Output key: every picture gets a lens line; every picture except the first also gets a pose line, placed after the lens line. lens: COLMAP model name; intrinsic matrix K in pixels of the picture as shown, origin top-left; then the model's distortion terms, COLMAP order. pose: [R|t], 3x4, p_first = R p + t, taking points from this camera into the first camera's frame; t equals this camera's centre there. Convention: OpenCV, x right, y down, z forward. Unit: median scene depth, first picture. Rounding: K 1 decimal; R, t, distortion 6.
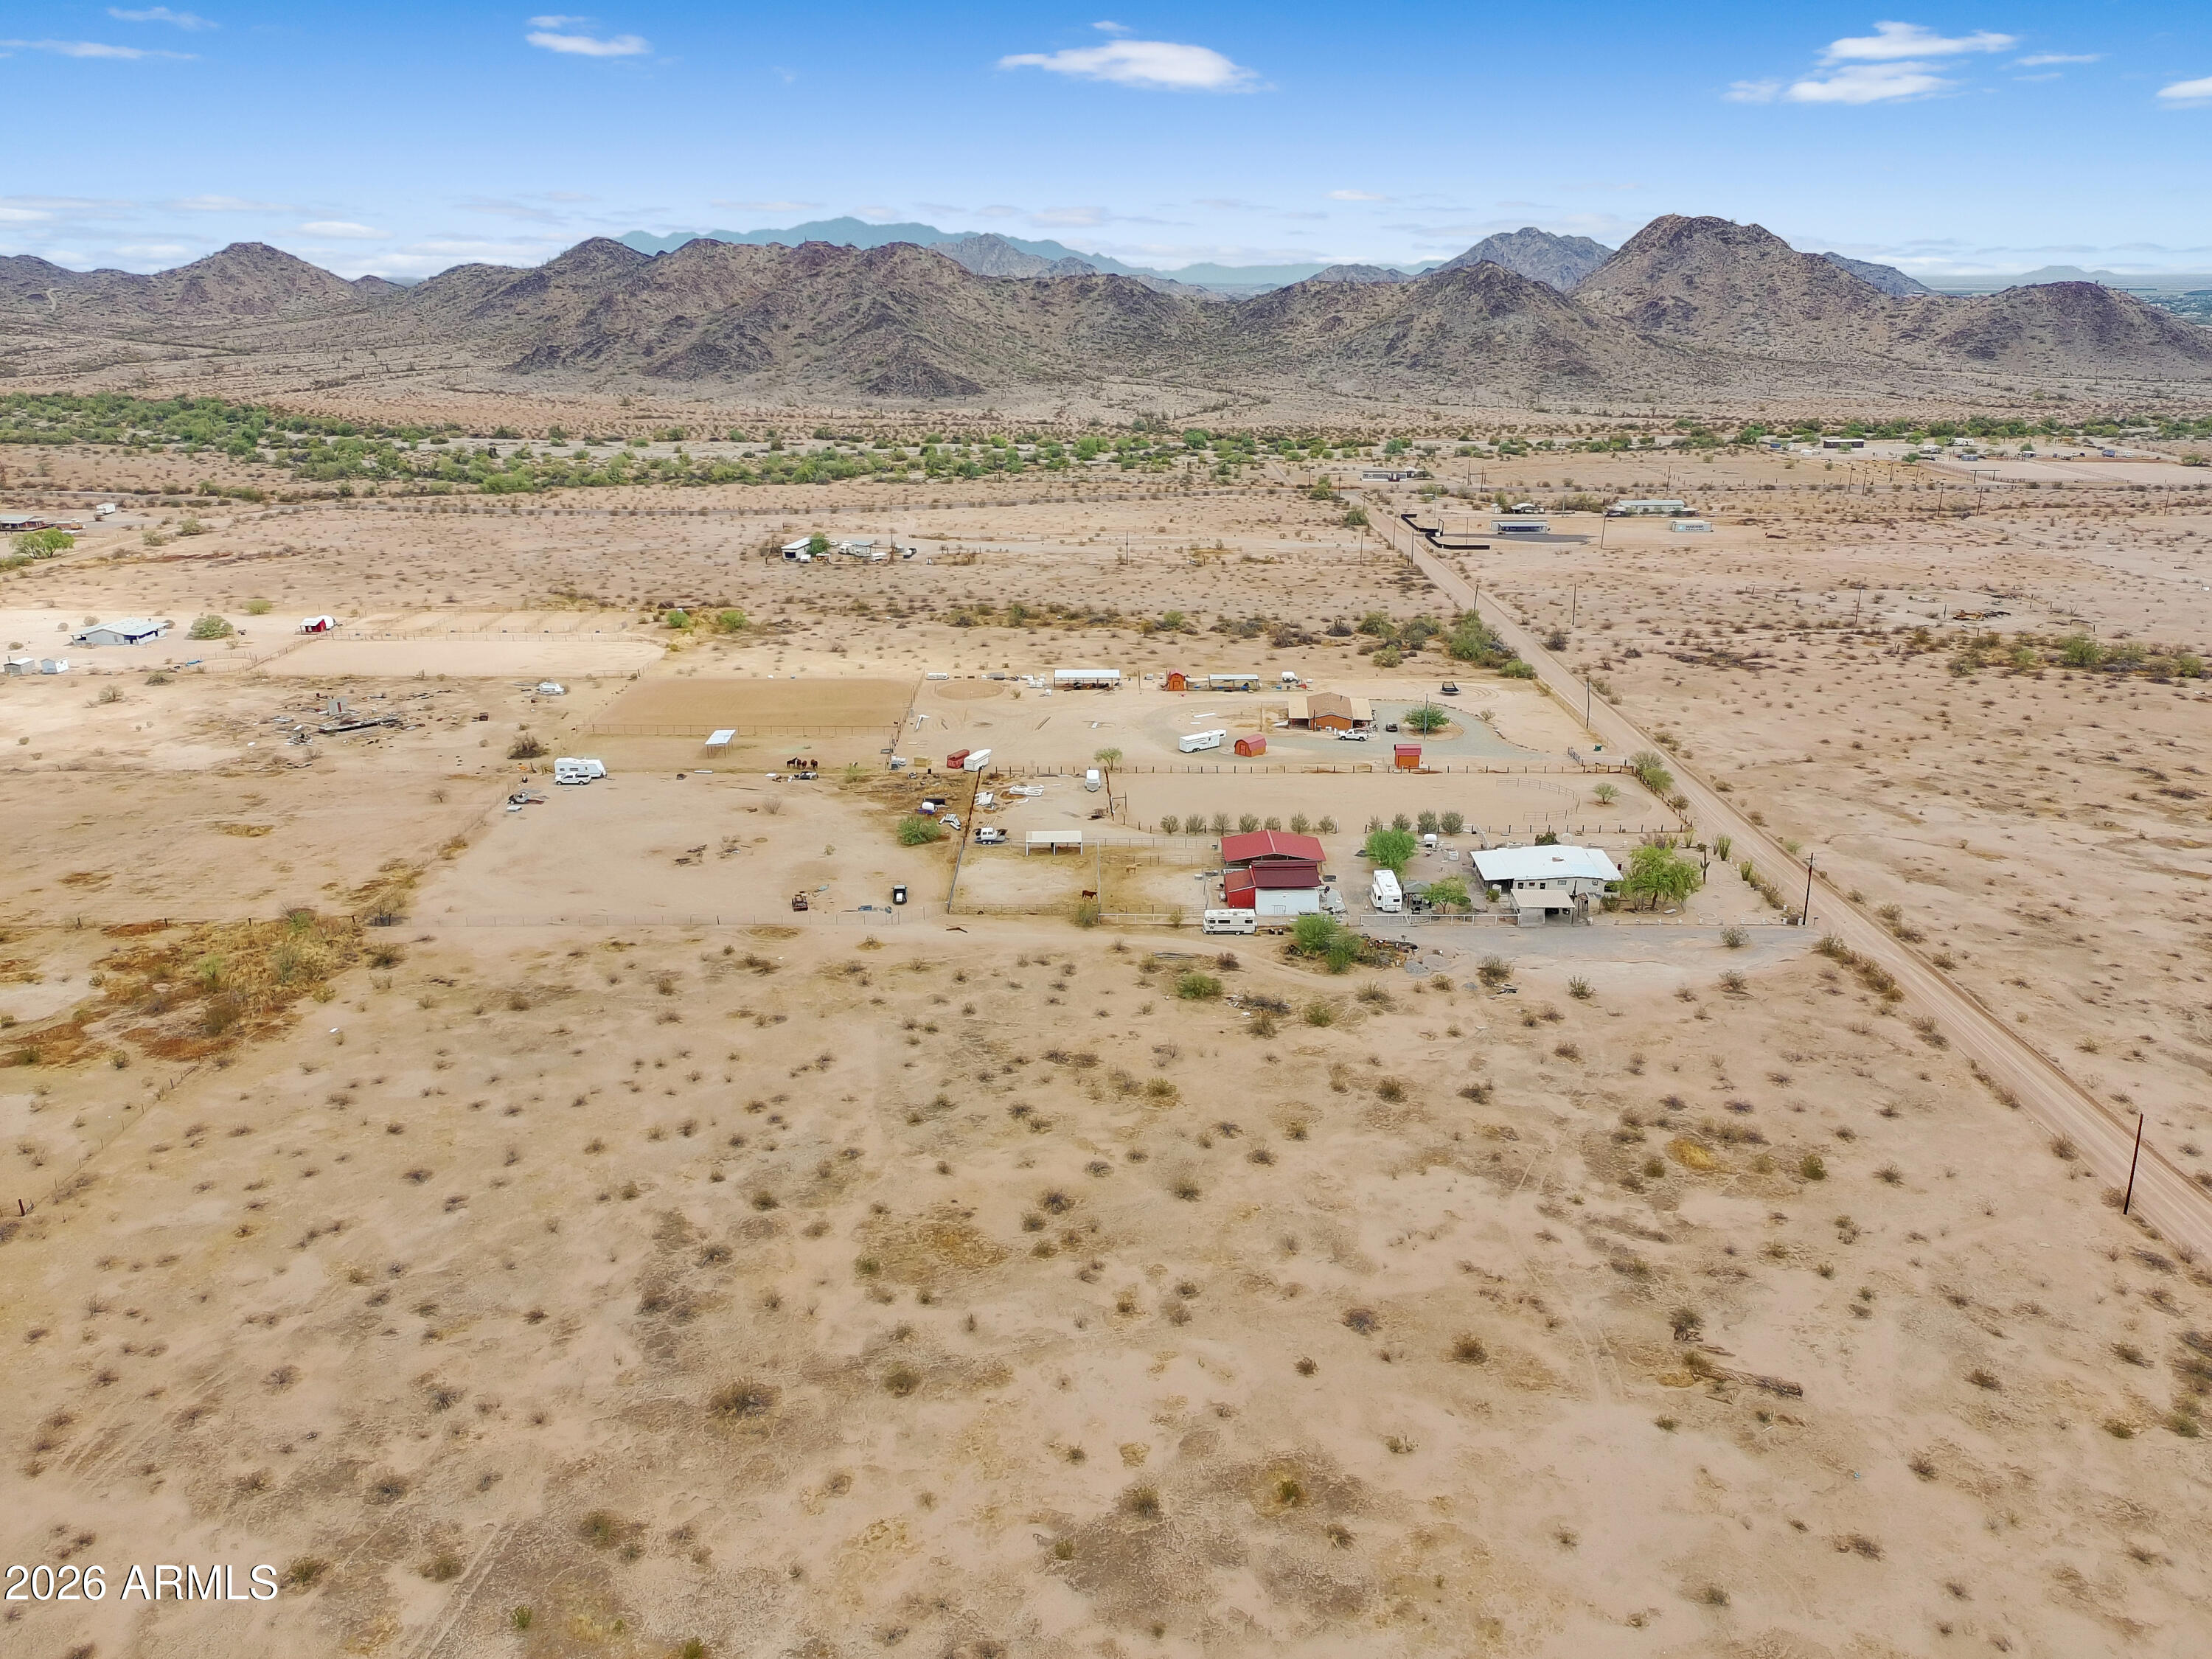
lens RADIAL K [[1635.7, 0, 1113.5], [0, 1635.7, 819.4], [0, 0, 1]] dist [0.066572, -0.064560]
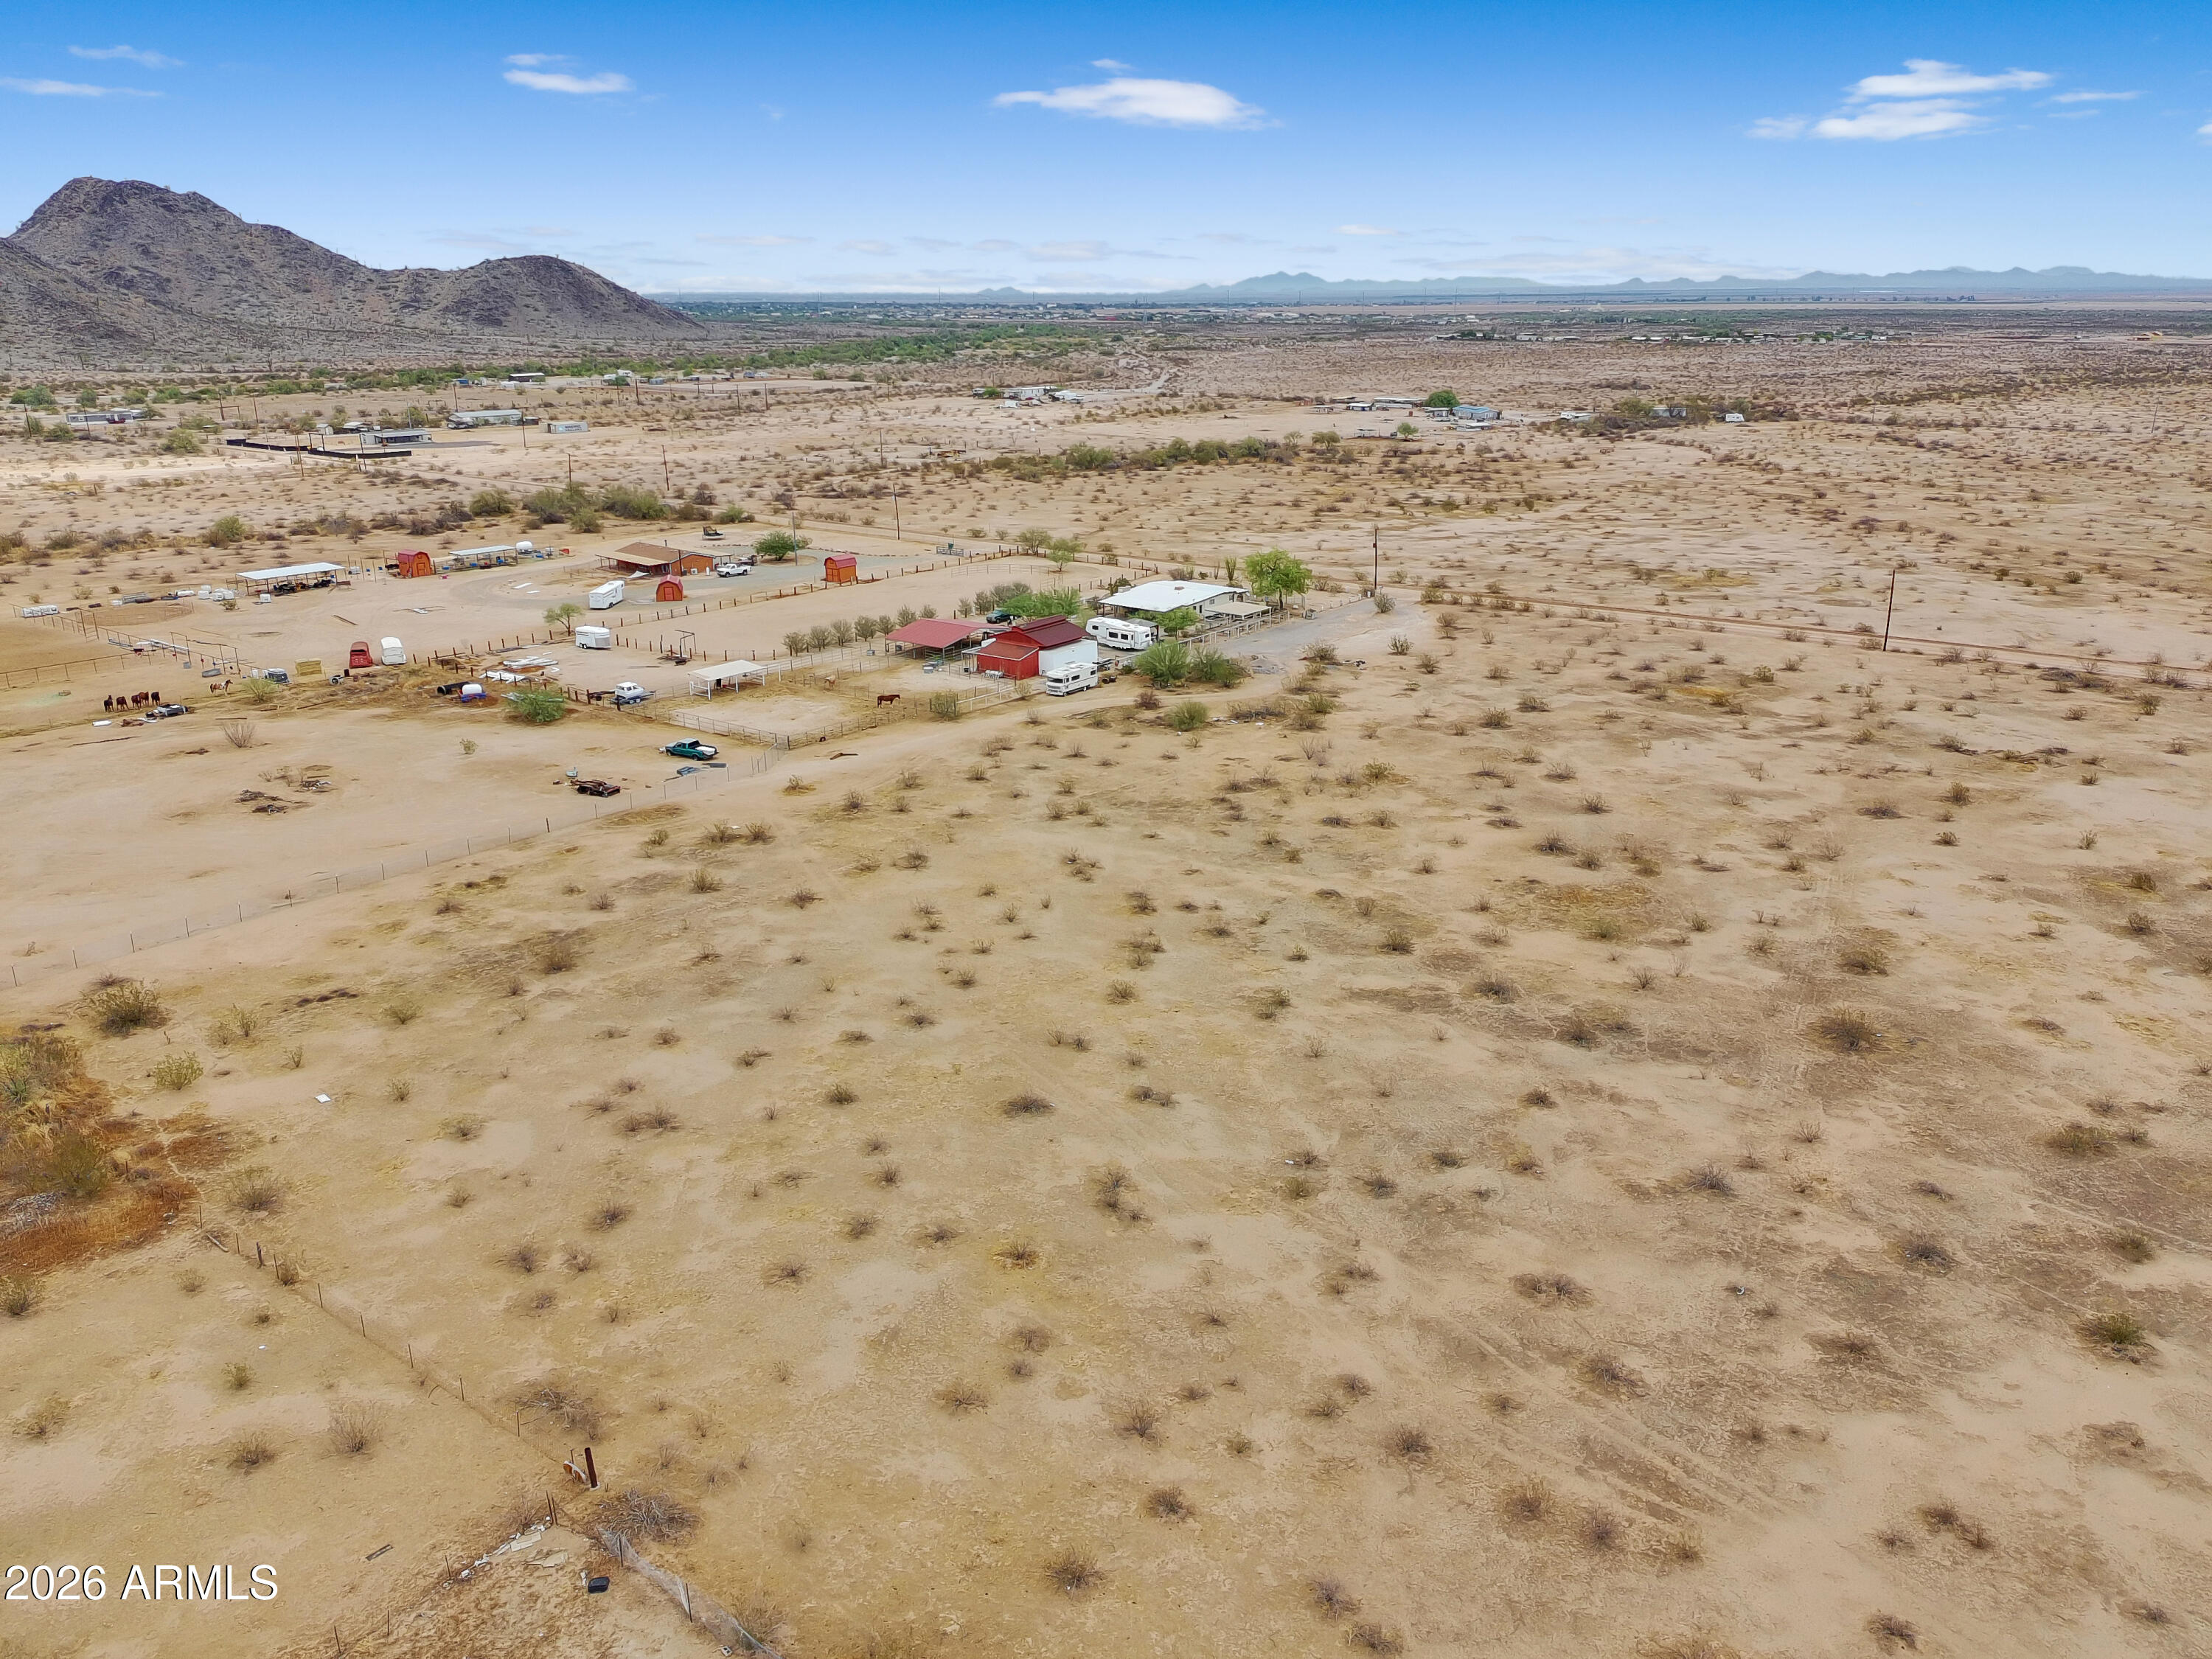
lens RADIAL K [[1635.7, 0, 1113.5], [0, 1635.7, 819.4], [0, 0, 1]] dist [0.066572, -0.064560]
pose [[0.614325, -0.245485, 0.749894, -0.884489], [0.252660, 0.961533, 0.107784, 0.069805], [-0.747507, 0.123254, 0.652718, 0.642404]]
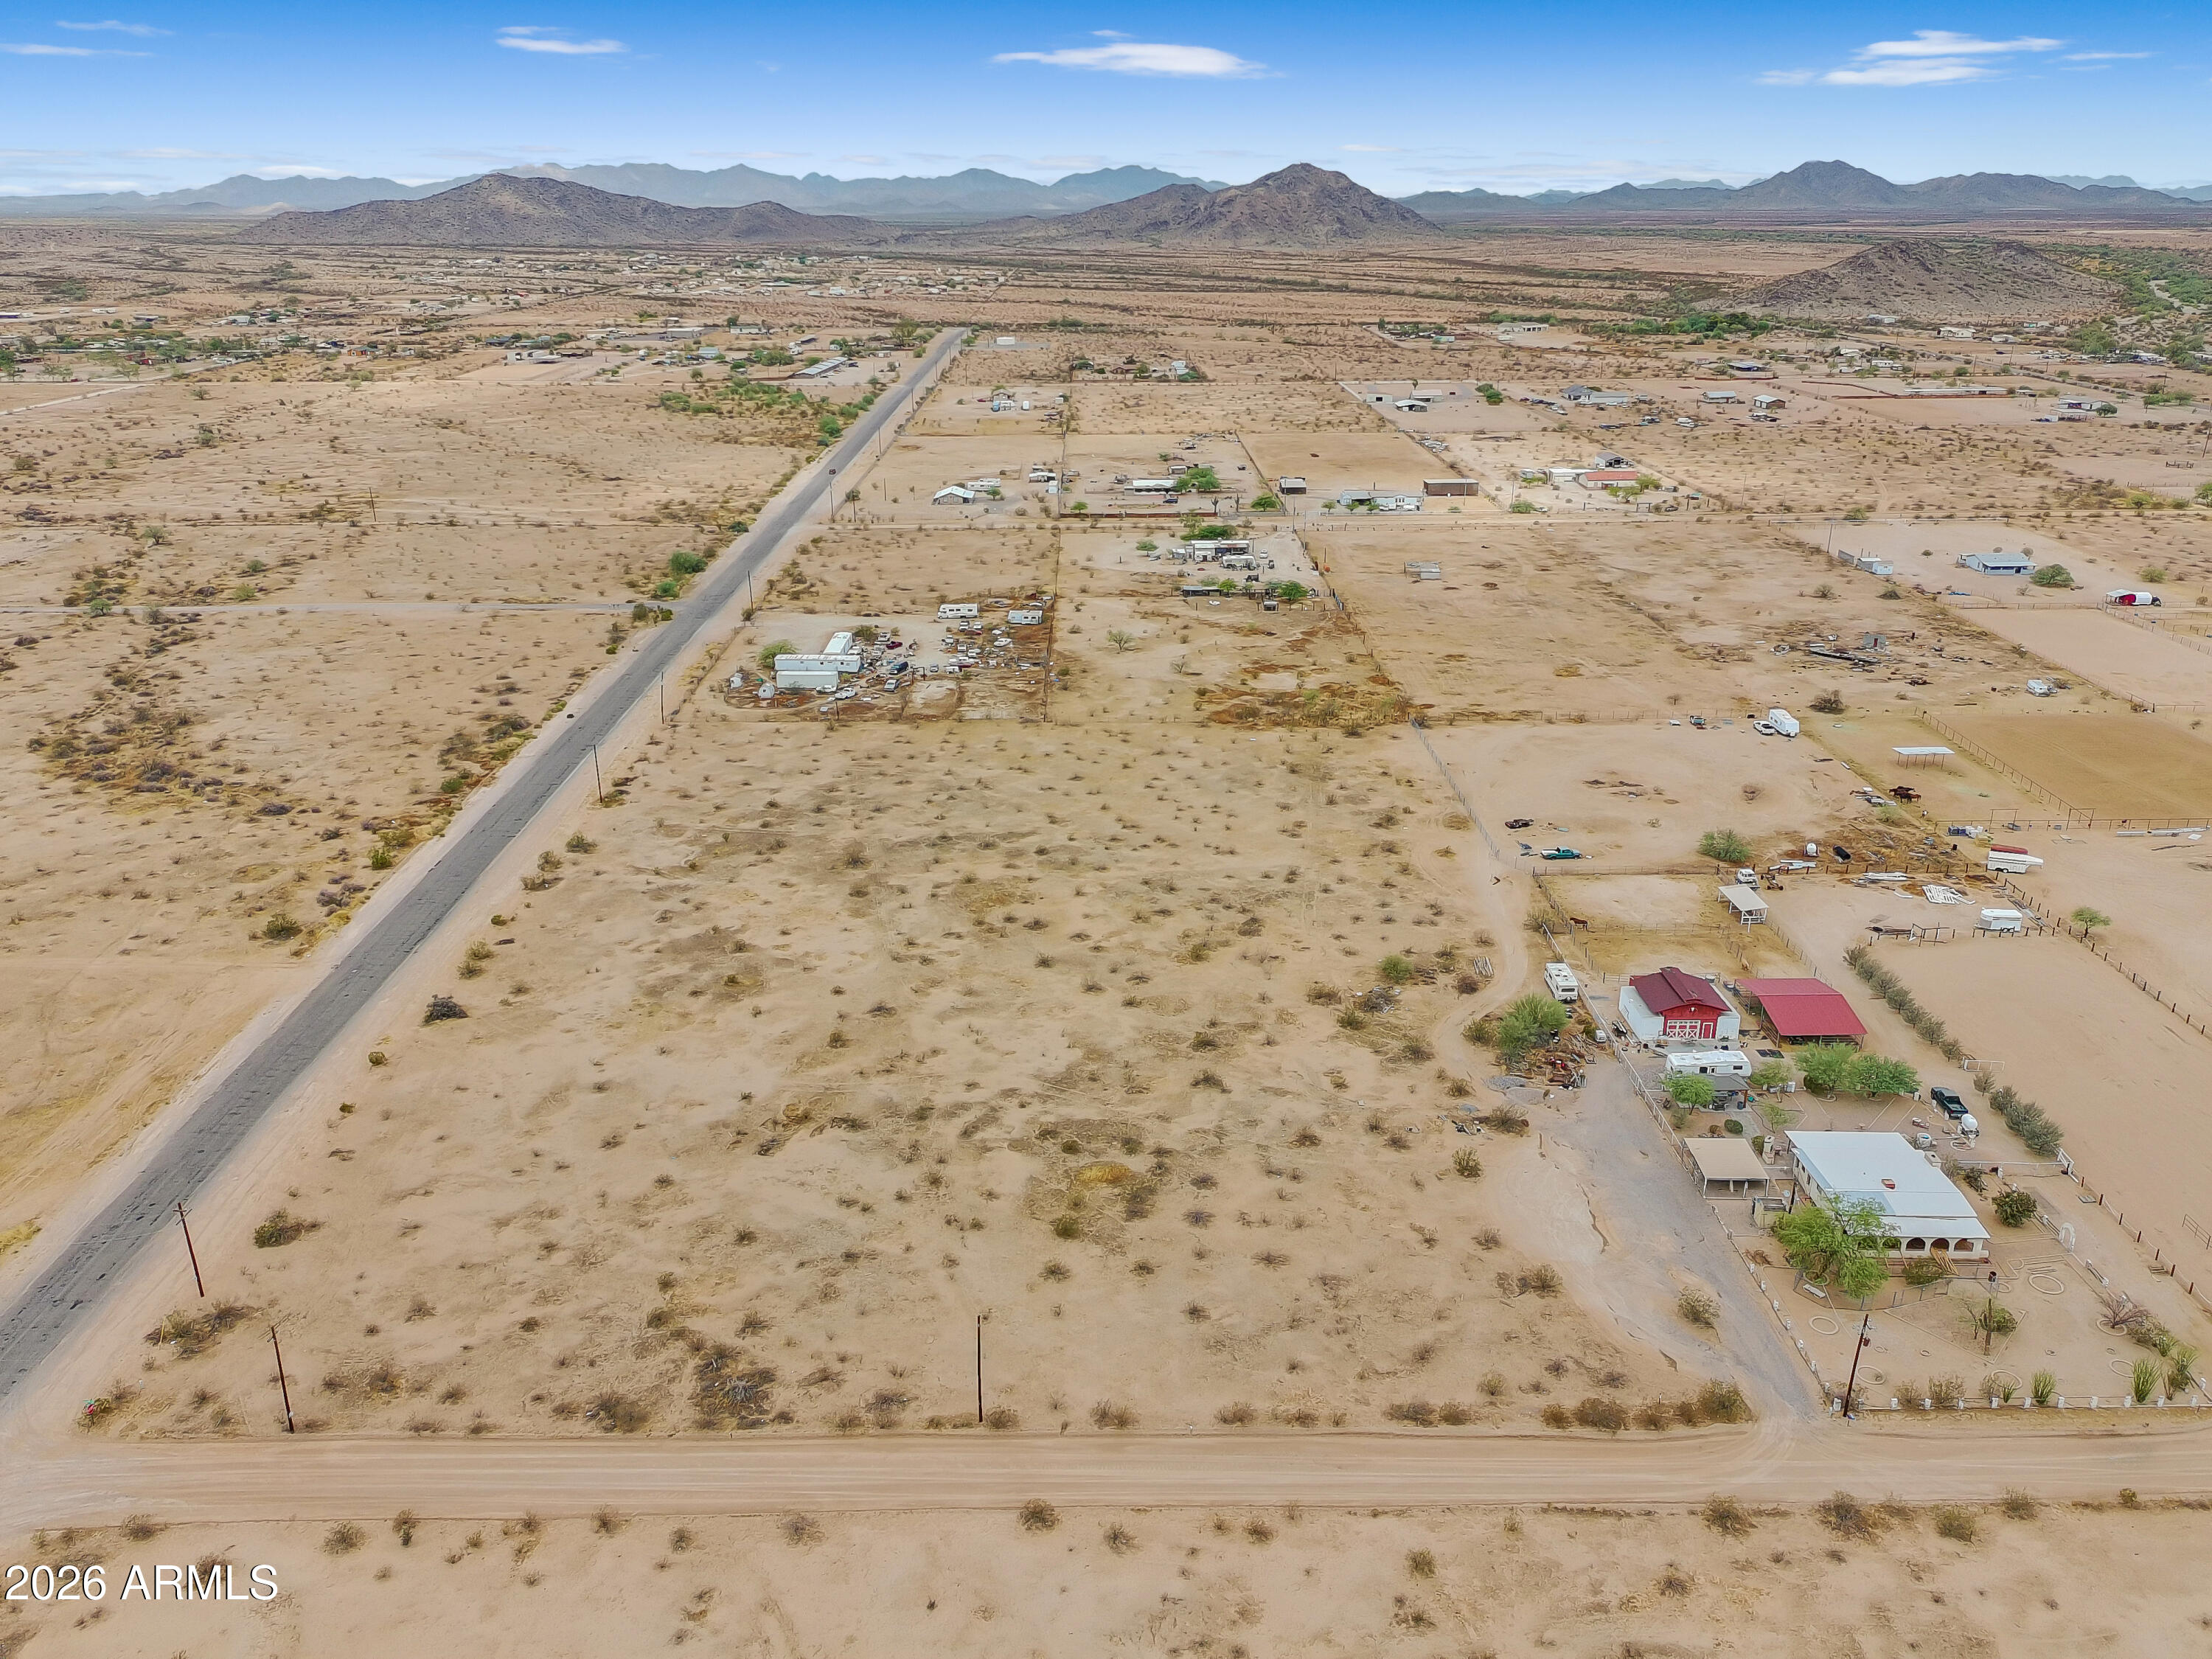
lens RADIAL K [[1635.7, 0, 1113.5], [0, 1635.7, 819.4], [0, 0, 1]] dist [0.066572, -0.064560]
pose [[0.001279, 0.352781, -0.935705, 1.414655], [-0.309648, 0.889857, 0.335072, -0.398303], [0.950850, 0.289311, 0.110376, 0.931533]]
